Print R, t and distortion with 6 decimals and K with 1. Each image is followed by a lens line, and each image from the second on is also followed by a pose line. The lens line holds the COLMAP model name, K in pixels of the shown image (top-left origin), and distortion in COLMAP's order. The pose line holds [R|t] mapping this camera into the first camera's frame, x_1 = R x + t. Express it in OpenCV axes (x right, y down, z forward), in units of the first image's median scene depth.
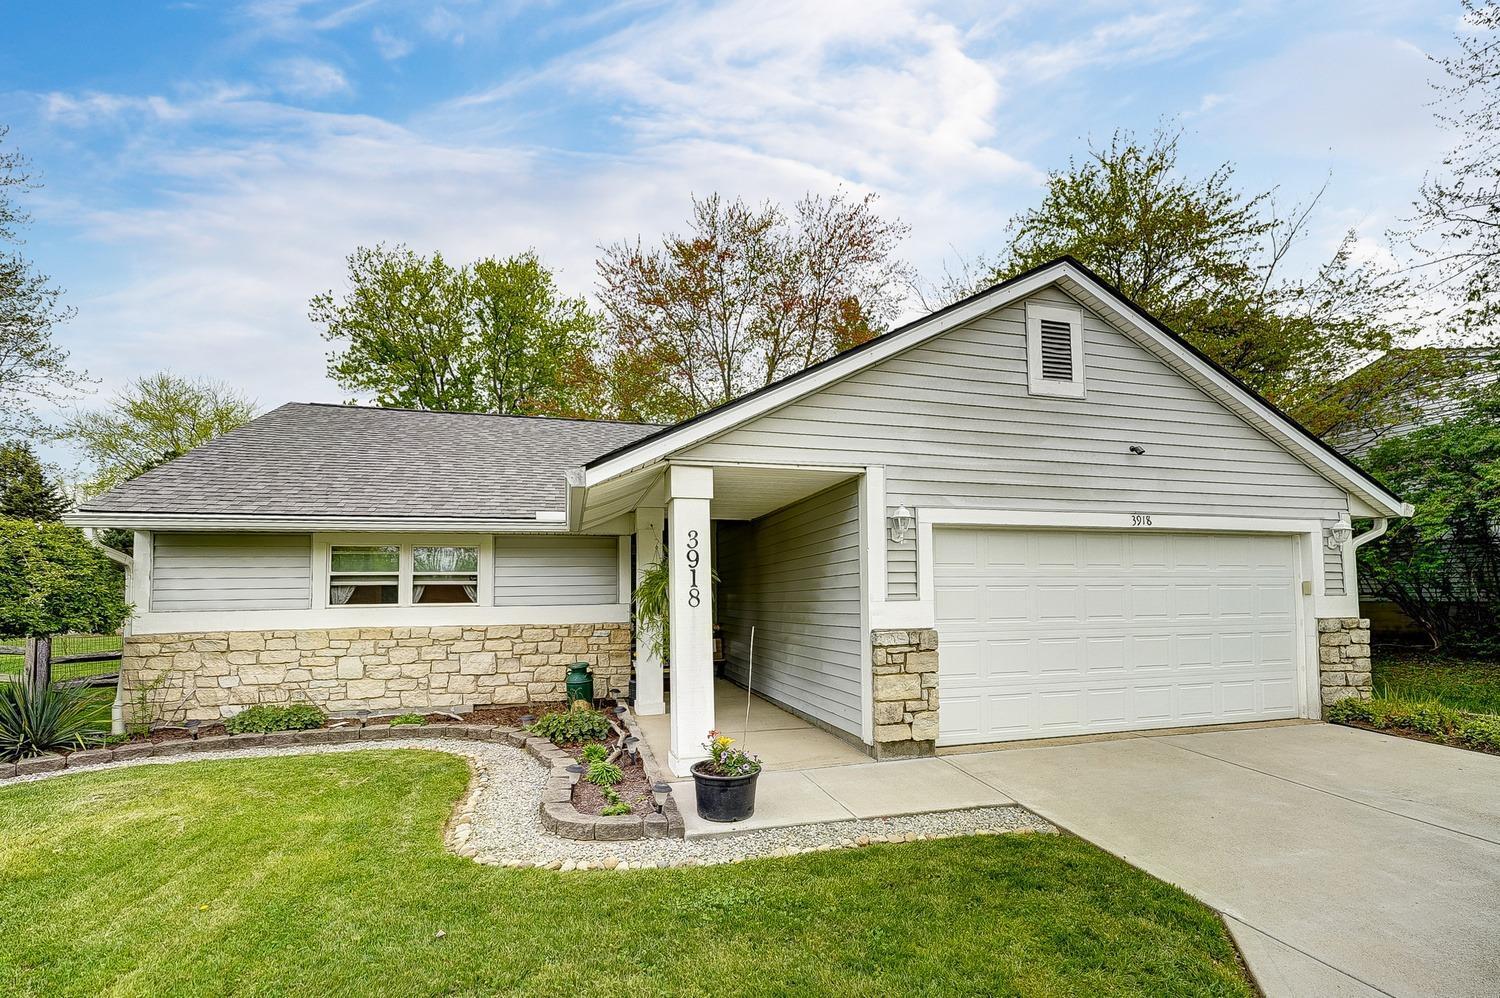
lens RADIAL K [[639.0, 0, 735.8], [0, 639.0, 490.0], [0, 0, 1]] dist [0.007502, -0.004823]
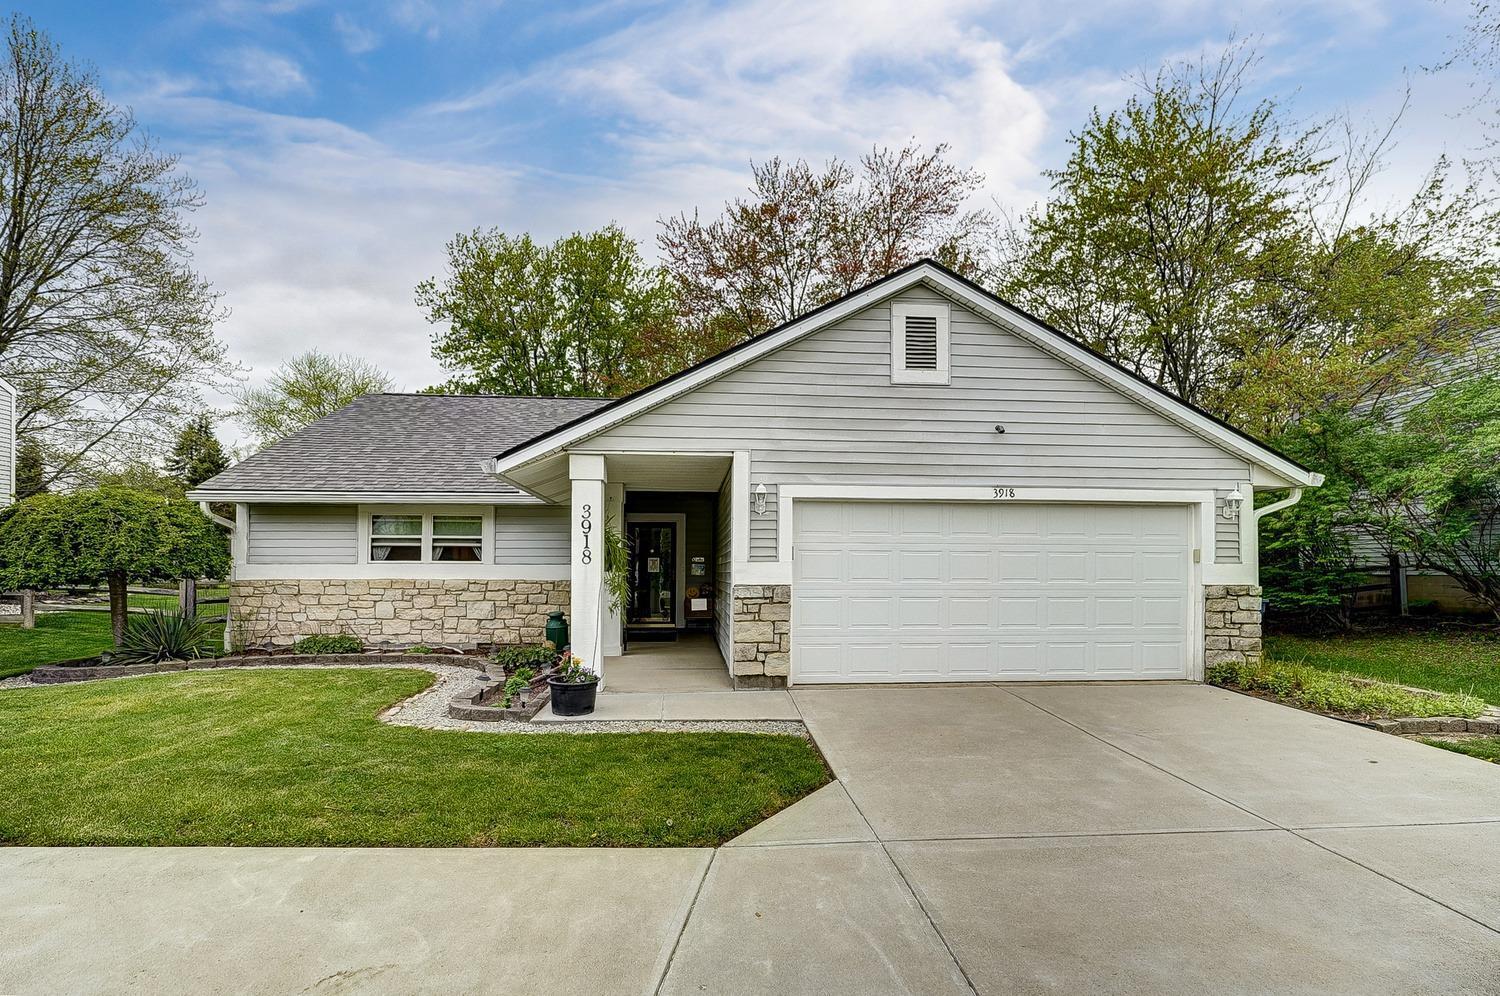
lens RADIAL K [[691.7, 0, 750.8], [0, 691.7, 460.6], [0, 0, 1]] dist [-0.003174, -0.000197]
pose [[0.983966, -0.013191, -0.177869, 0.384972], [0.015871, 0.999781, 0.013652, -0.029309], [0.177650, -0.016256, 0.983959, -0.233993]]
